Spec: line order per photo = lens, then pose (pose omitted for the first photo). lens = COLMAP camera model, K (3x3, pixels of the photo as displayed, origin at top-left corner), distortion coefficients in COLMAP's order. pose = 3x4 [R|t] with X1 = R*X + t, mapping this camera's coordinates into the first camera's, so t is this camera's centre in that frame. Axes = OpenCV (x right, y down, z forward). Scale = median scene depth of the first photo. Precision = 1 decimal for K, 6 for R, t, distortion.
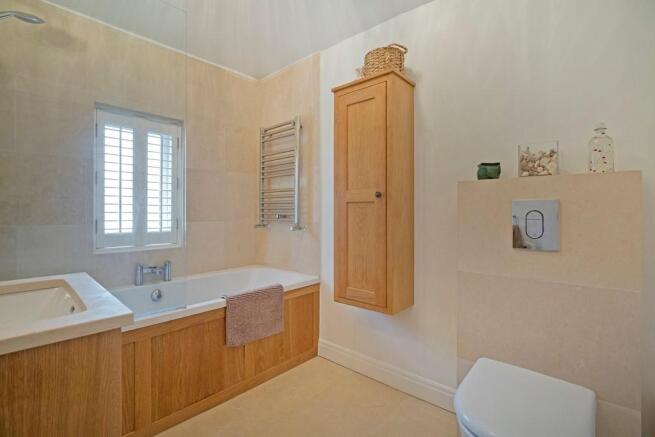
lens RADIAL K [[316.8, 0, 327.5], [0, 316.8, 218.5], [0, 0, 1]] dist [-0.000971, 0.000207]
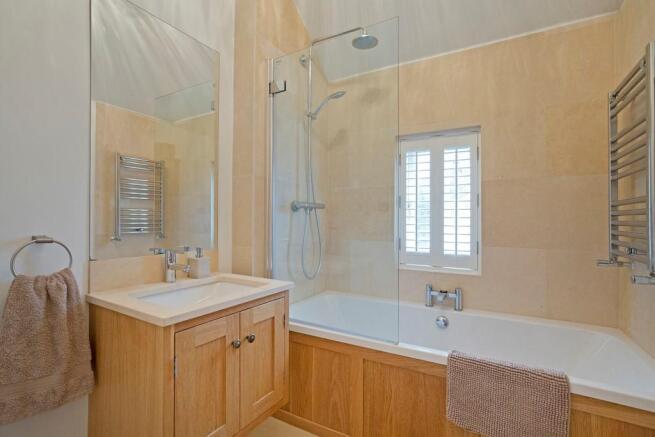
lens RADIAL K [[316.8, 0, 327.5], [0, 316.8, 218.5], [0, 0, 1]] dist [-0.000971, 0.000207]
pose [[0.196197, 0.003277, -0.980559, 0.311293], [-0.022947, 0.999736, -0.001250, -0.056107], [0.980296, 0.022746, 0.196221, 0.482076]]
